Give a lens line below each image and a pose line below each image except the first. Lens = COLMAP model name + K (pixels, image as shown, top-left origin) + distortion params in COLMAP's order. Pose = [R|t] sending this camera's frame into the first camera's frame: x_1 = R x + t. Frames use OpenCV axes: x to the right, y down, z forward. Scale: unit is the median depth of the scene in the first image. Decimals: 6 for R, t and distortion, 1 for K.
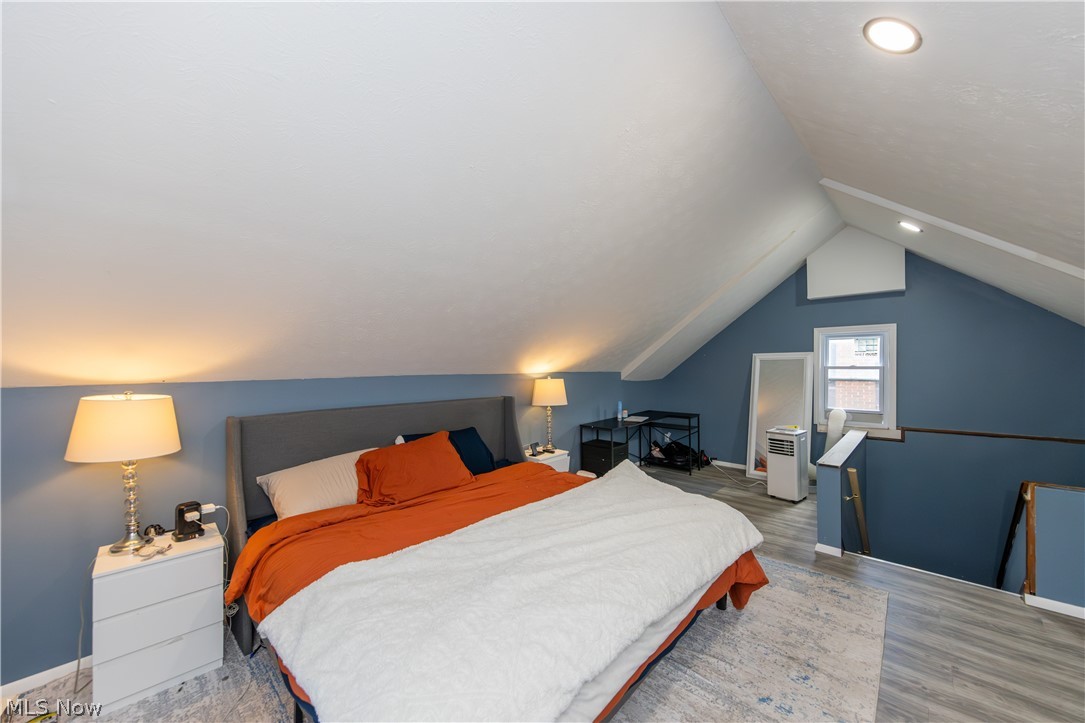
lens RADIAL K [[391.7, 0, 545.4], [0, 391.7, 372.3], [0, 0, 1]] dist [-0.000136, -0.000041]
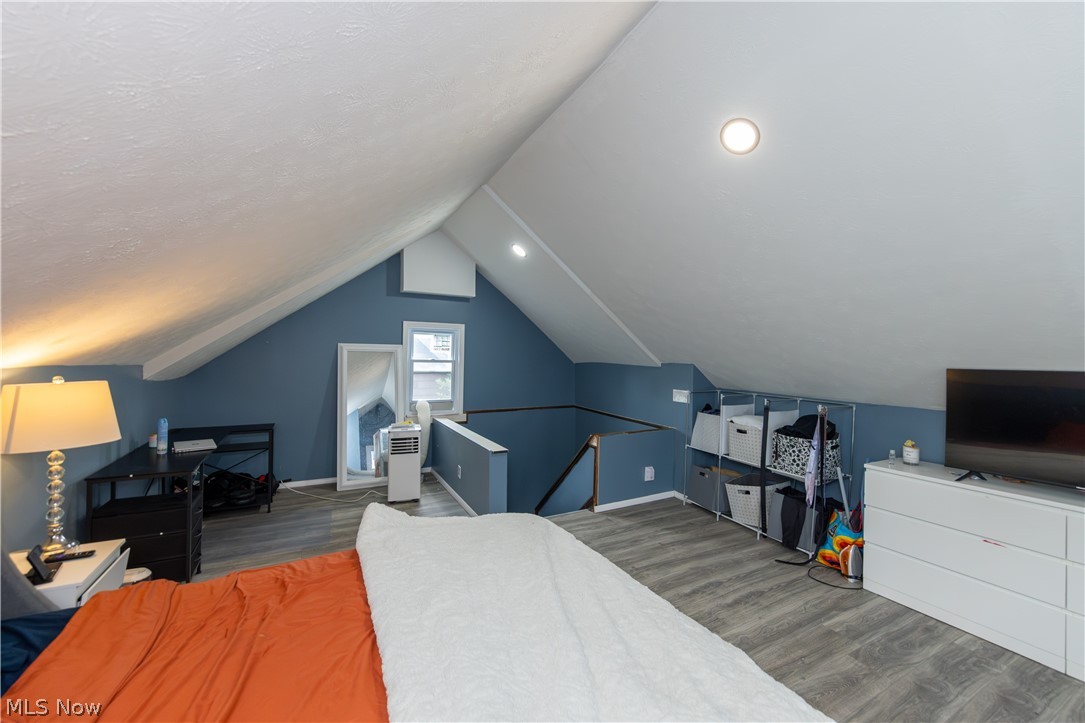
lens RADIAL K [[423.8, 0, 542.5], [0, 423.8, 361.5], [0, 0, 1]] dist [0.000296, 0.000054]
pose [[0.299841, 0.008064, 0.953955, -0.250387], [-0.001667, 0.999967, -0.007929, -0.002091], [-0.953988, 0.000787, 0.299844, 0.367603]]
